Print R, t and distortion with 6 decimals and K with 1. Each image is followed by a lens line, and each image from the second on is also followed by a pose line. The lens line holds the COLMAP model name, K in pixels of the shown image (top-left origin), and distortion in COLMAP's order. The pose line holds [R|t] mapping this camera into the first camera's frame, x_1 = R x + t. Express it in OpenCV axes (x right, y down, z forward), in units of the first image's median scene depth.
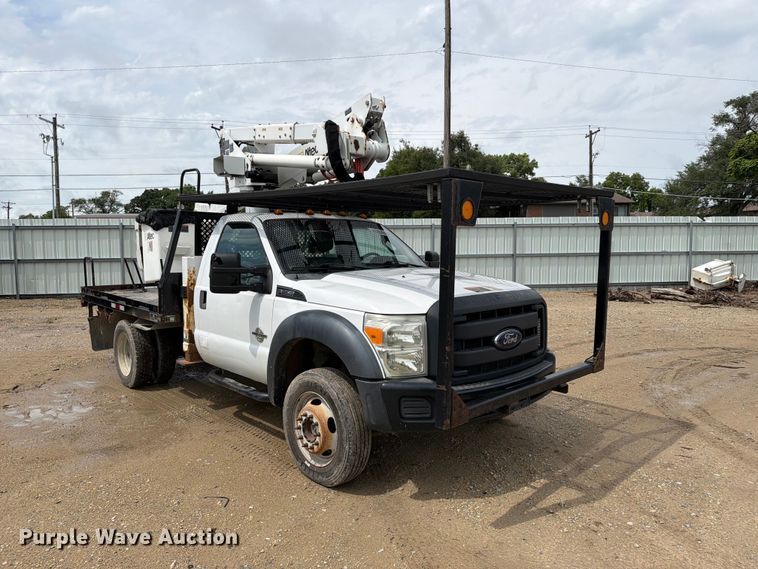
lens RADIAL K [[529.9, 0, 379.8], [0, 529.9, 285.6], [0, 0, 1]] dist [0.080710, -0.110740]
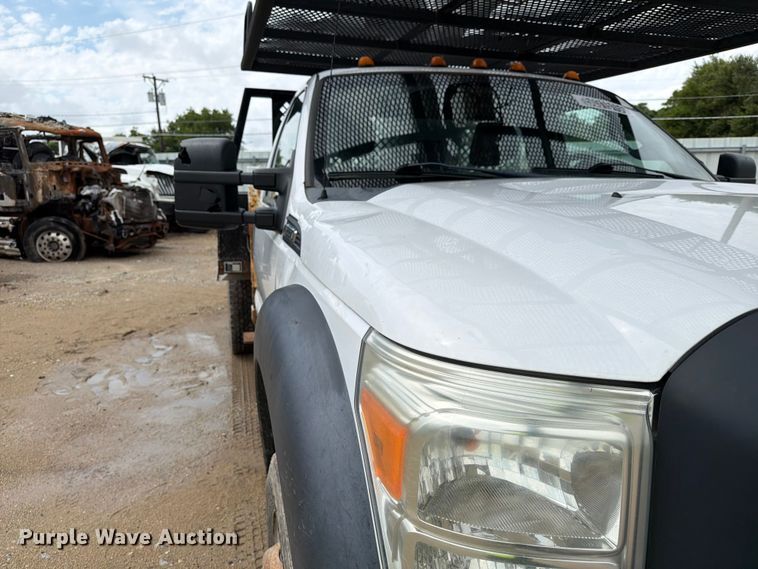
lens RADIAL K [[536.4, 0, 377.8], [0, 536.4, 287.3], [0, 0, 1]] dist [0.029447, -0.061072]
pose [[0.884184, 0.090897, -0.458210, 0.058007], [-0.040089, 0.992032, 0.119436, 0.003418], [0.465416, -0.087234, 0.880783, 0.559482]]
